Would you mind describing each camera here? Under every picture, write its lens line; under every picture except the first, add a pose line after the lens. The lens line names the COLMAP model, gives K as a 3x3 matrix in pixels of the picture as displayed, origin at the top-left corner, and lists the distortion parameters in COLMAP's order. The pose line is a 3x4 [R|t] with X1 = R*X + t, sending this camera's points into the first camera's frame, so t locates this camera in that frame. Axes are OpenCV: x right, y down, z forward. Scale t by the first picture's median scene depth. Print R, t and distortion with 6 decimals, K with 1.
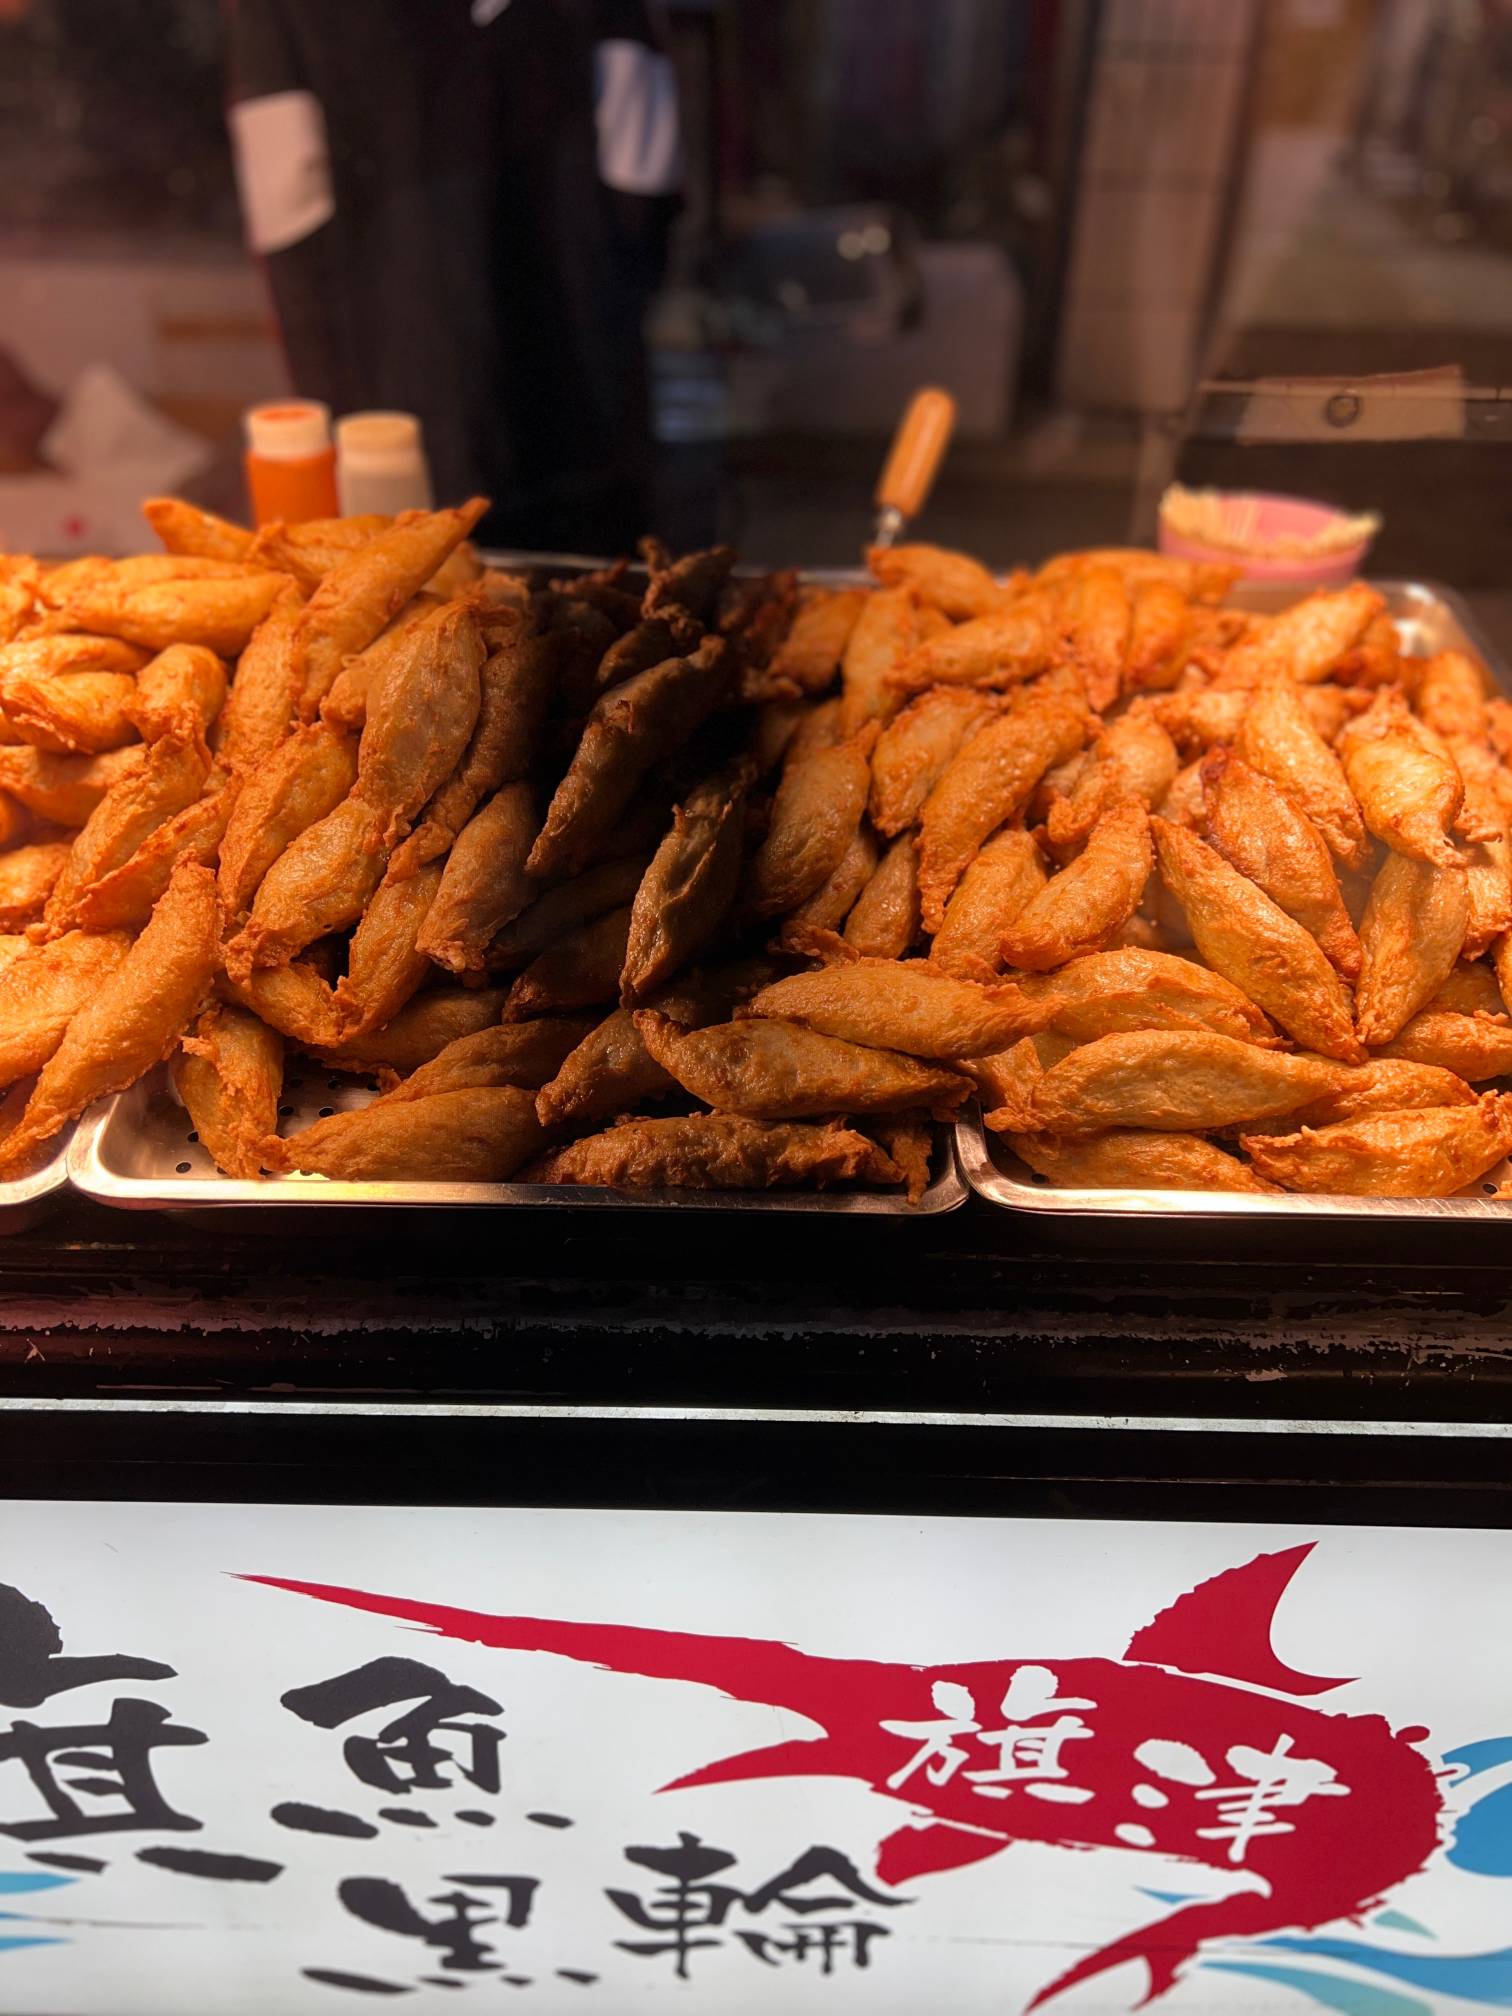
lens RADIAL K [[1549.6, 0, 755.9], [0, 1549.6, 1005.9], [0, 0, 1]] dist [0.048789, -0.087463]
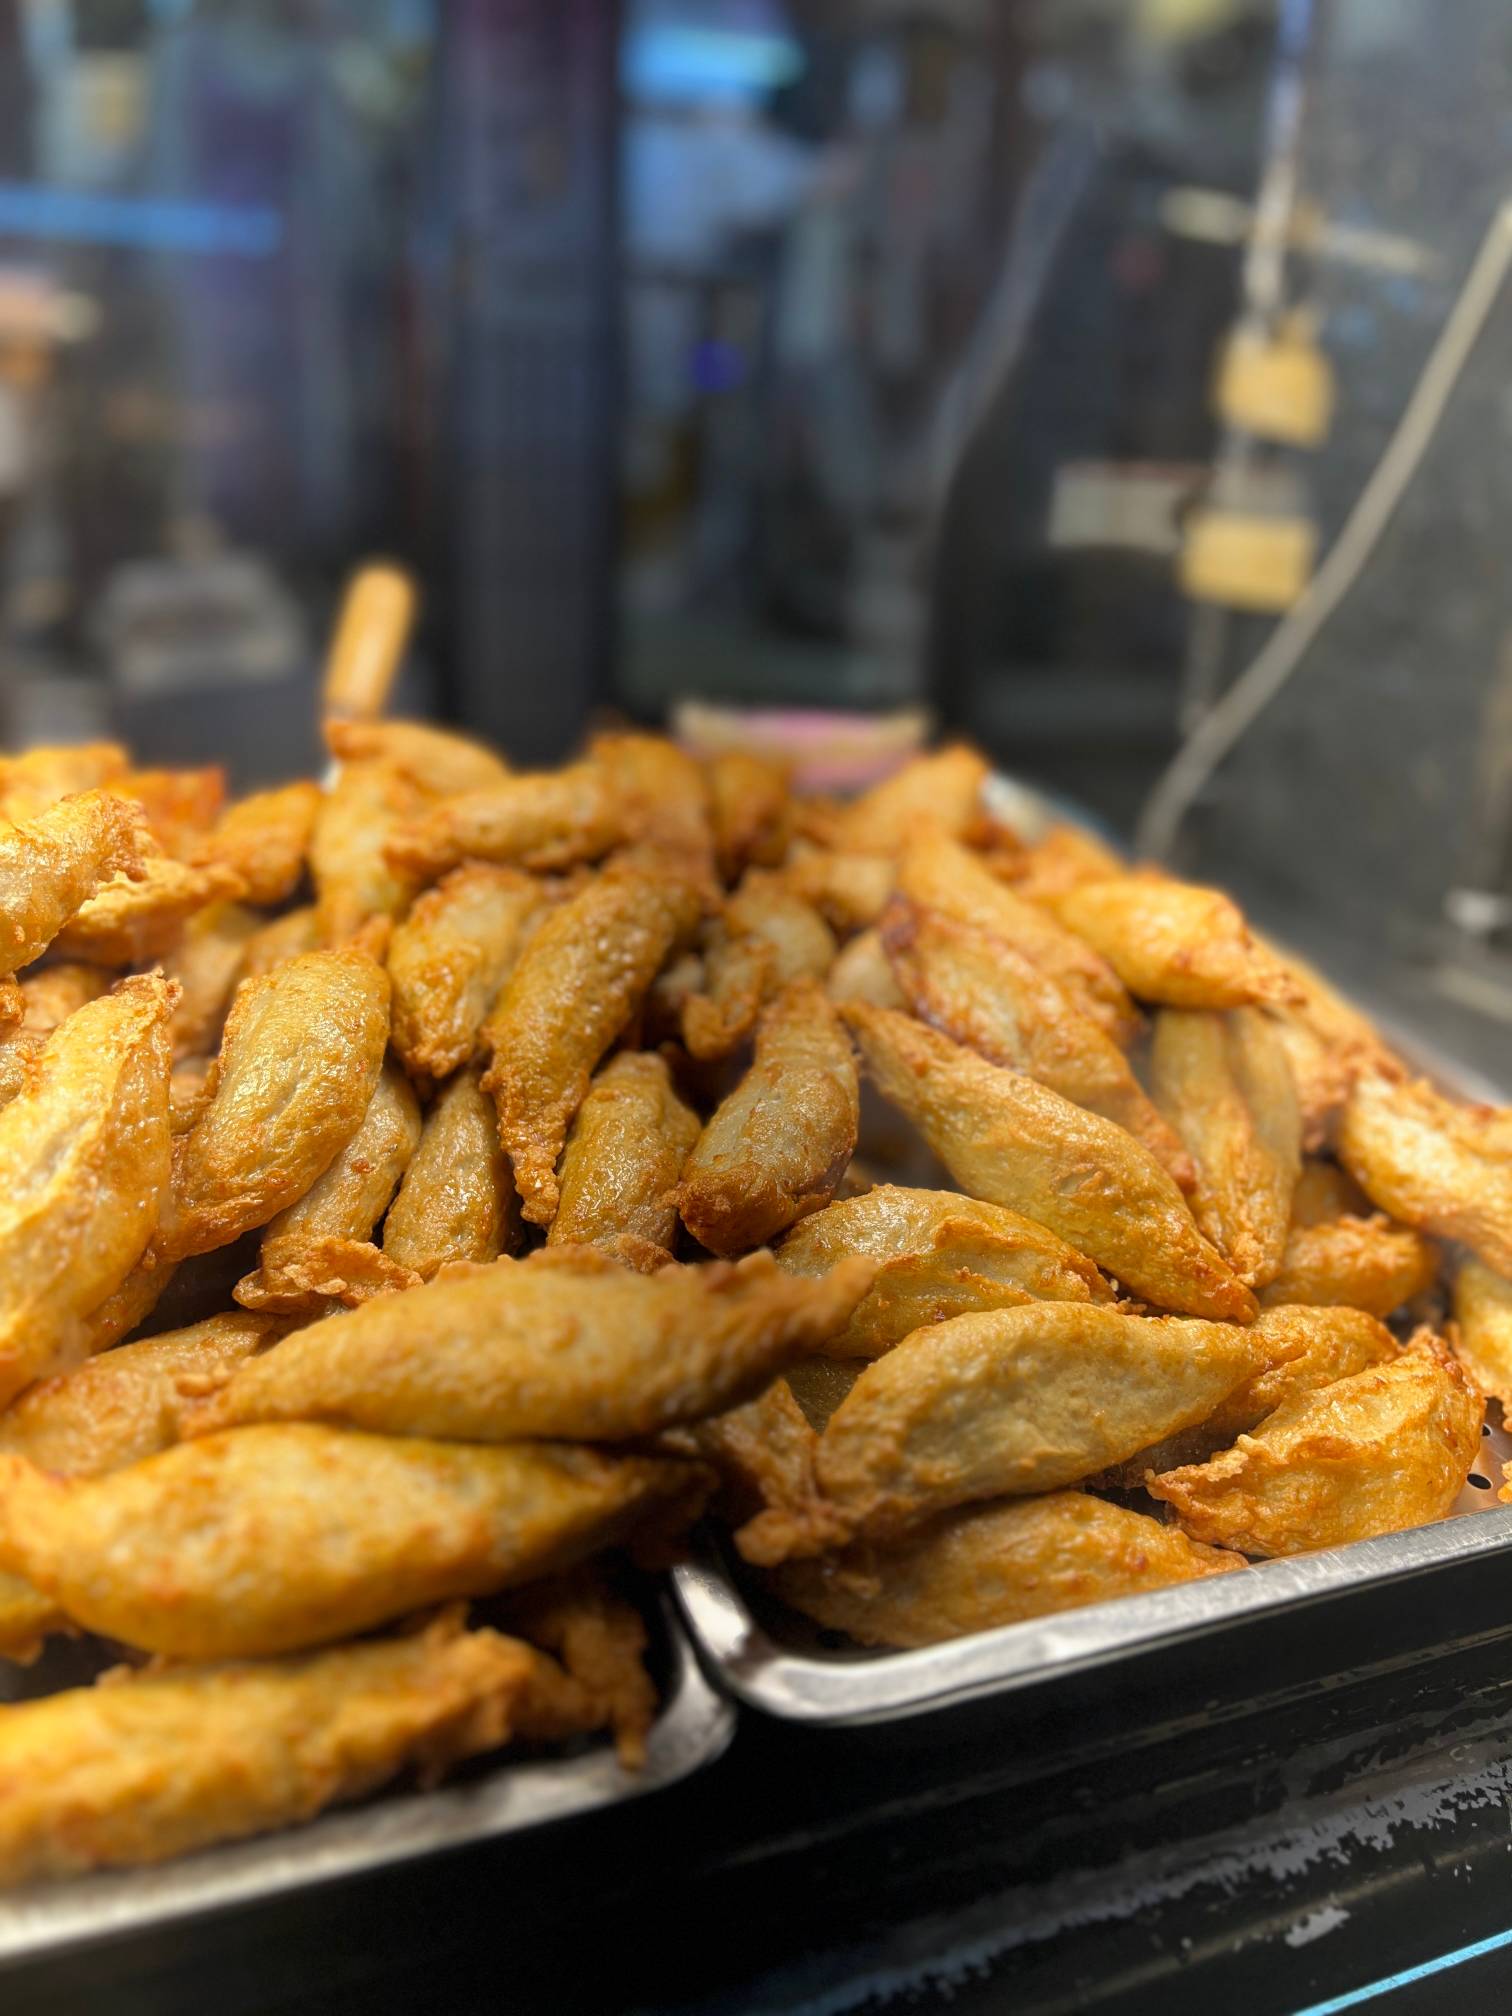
lens RADIAL K [[1549.6, 0, 766.1], [0, 1549.6, 999.6], [0, 0, 1]] dist [0.048789, -0.087463]
pose [[0.929456, -0.096617, 0.356057, -0.004745], [0.184030, 0.957875, -0.220472, 0.015649], [-0.319757, 0.270444, 0.908083, 0.448910]]
